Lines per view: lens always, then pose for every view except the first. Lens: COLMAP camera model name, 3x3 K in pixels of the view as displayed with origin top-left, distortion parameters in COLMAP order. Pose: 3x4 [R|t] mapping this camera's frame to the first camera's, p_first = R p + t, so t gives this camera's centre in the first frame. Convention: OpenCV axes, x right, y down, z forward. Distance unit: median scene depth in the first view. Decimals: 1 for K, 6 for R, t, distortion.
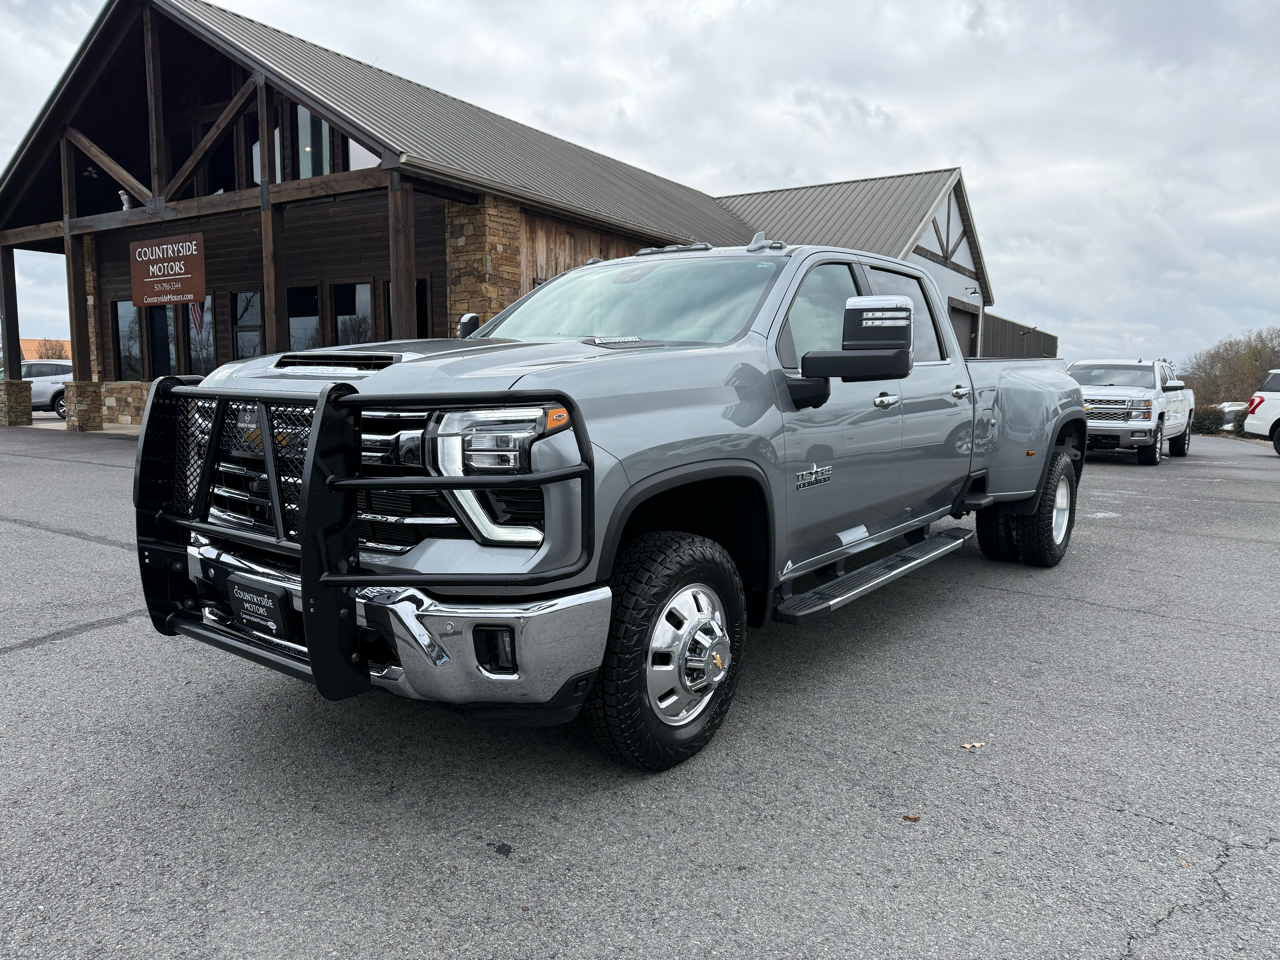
lens RADIAL K [[929.9, 0, 640.0], [0, 929.9, 480.0], [0, 0, 1]] dist [-0.007407, -0.006934]
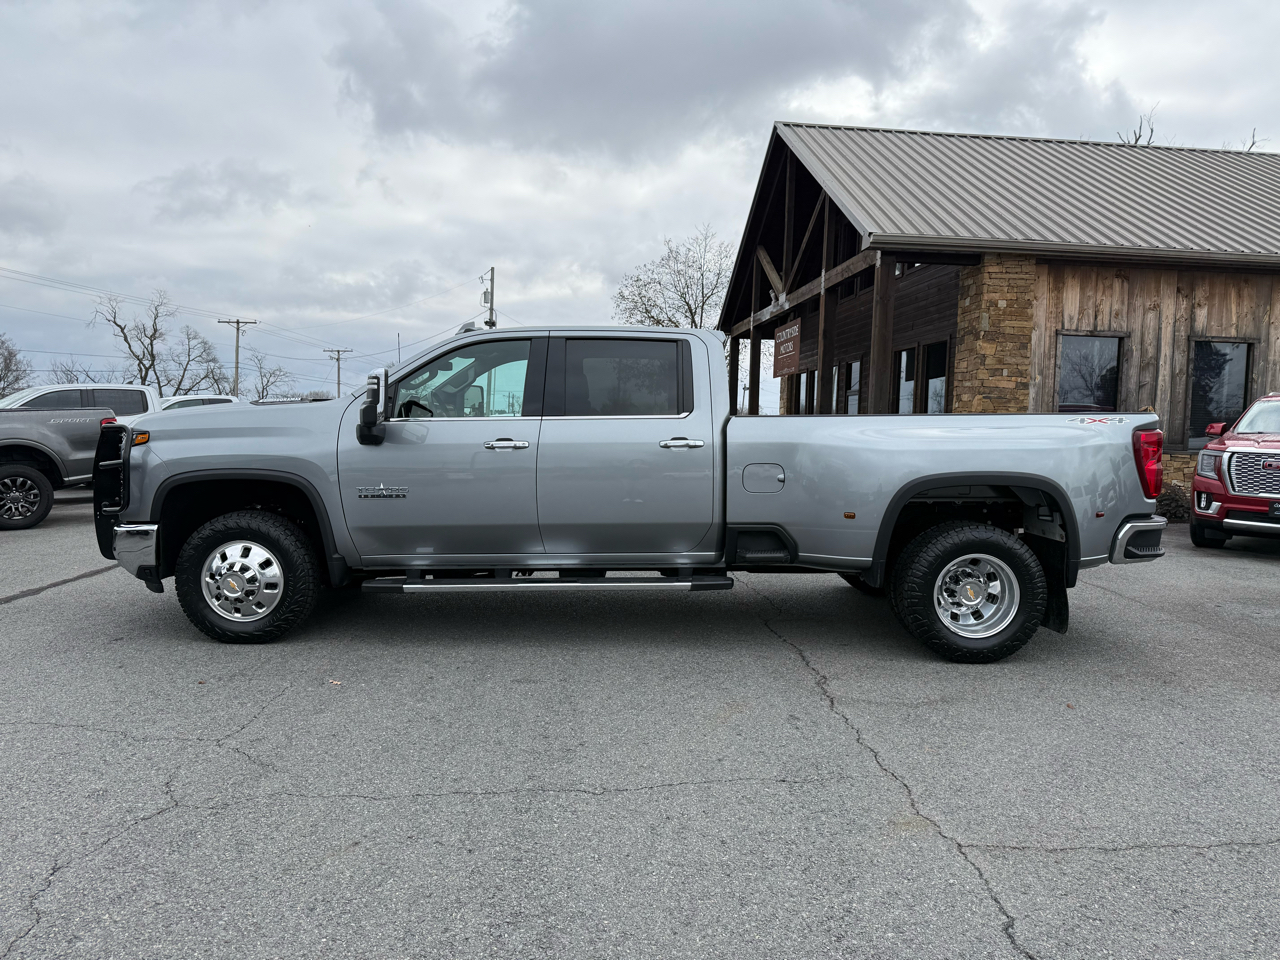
lens RADIAL K [[959.0, 0, 660.4], [0, 959.0, 447.7], [0, 0, 1]] dist [-0.004324, -0.002235]
pose [[0.586741, 0.012002, -0.809686, 0.465347], [-0.094053, 0.994133, -0.053420, -0.009312], [0.804294, 0.107498, 0.584427, 0.129941]]
